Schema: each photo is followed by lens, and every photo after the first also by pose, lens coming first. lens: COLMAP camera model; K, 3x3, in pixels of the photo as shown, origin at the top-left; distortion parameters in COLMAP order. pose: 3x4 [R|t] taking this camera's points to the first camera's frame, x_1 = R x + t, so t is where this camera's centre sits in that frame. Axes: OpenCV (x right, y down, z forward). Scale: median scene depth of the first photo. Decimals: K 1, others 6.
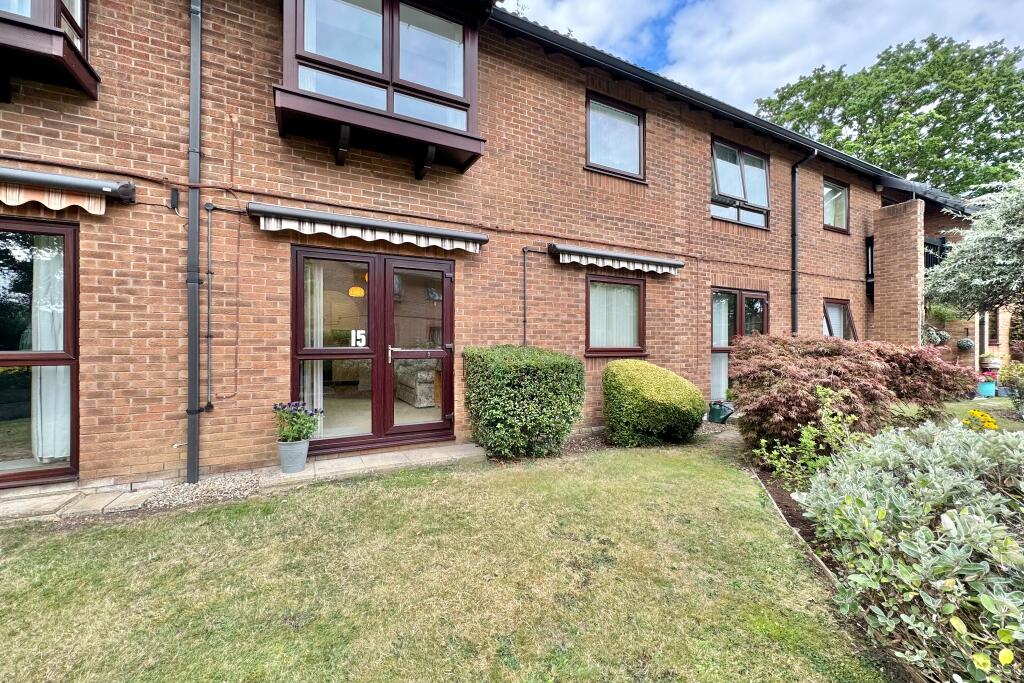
lens RADIAL K [[406.7, 0, 510.7], [0, 406.7, 341.0], [0, 0, 1]] dist [-0.002610, -0.000364]
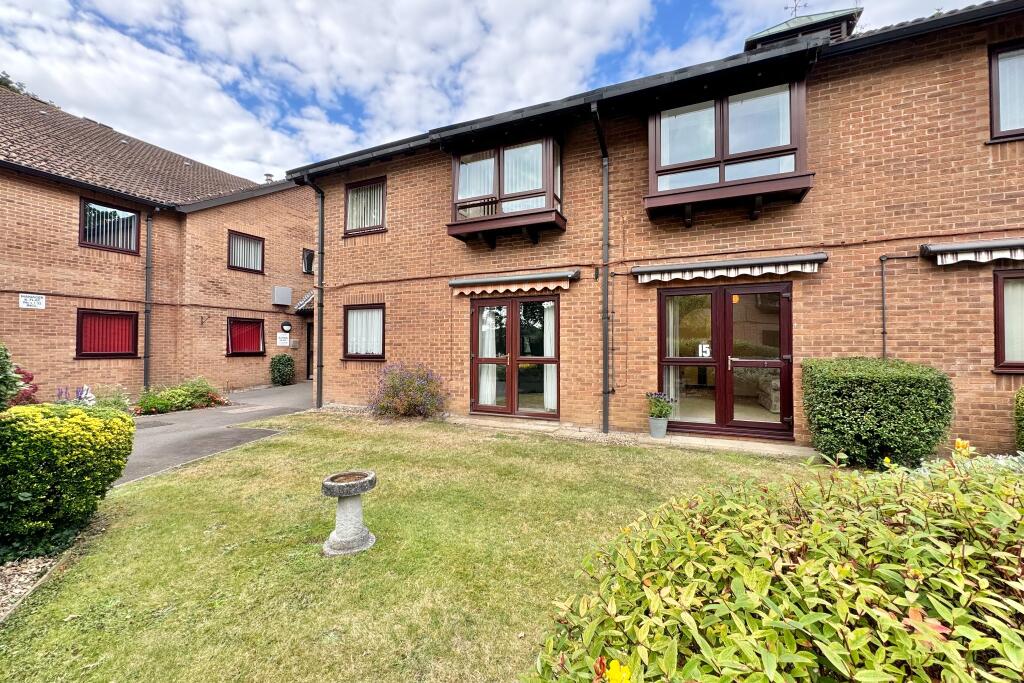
lens RADIAL K [[406.7, 0, 514.7], [0, 406.7, 342.5], [0, 0, 1]] dist [-0.002610, -0.000364]
pose [[0.619710, -0.011321, -0.784749, 0.320675], [0.000668, 0.999903, -0.013897, -0.016365], [0.784831, 0.008088, 0.619657, -0.359324]]
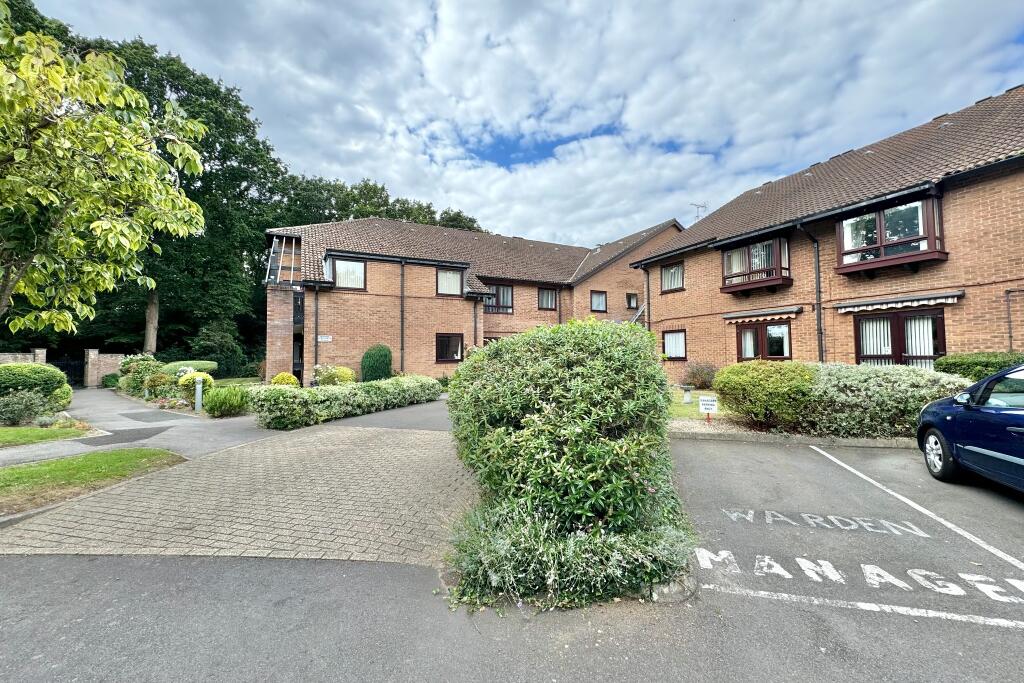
lens RADIAL K [[406.7, 0, 513.3], [0, 406.7, 342.8], [0, 0, 1]] dist [-0.002610, -0.000364]
pose [[-0.007011, -0.039908, -0.999179, 2.104303], [0.015040, 0.999086, -0.040010, 0.011771], [0.999862, -0.015309, -0.006405, -1.191193]]
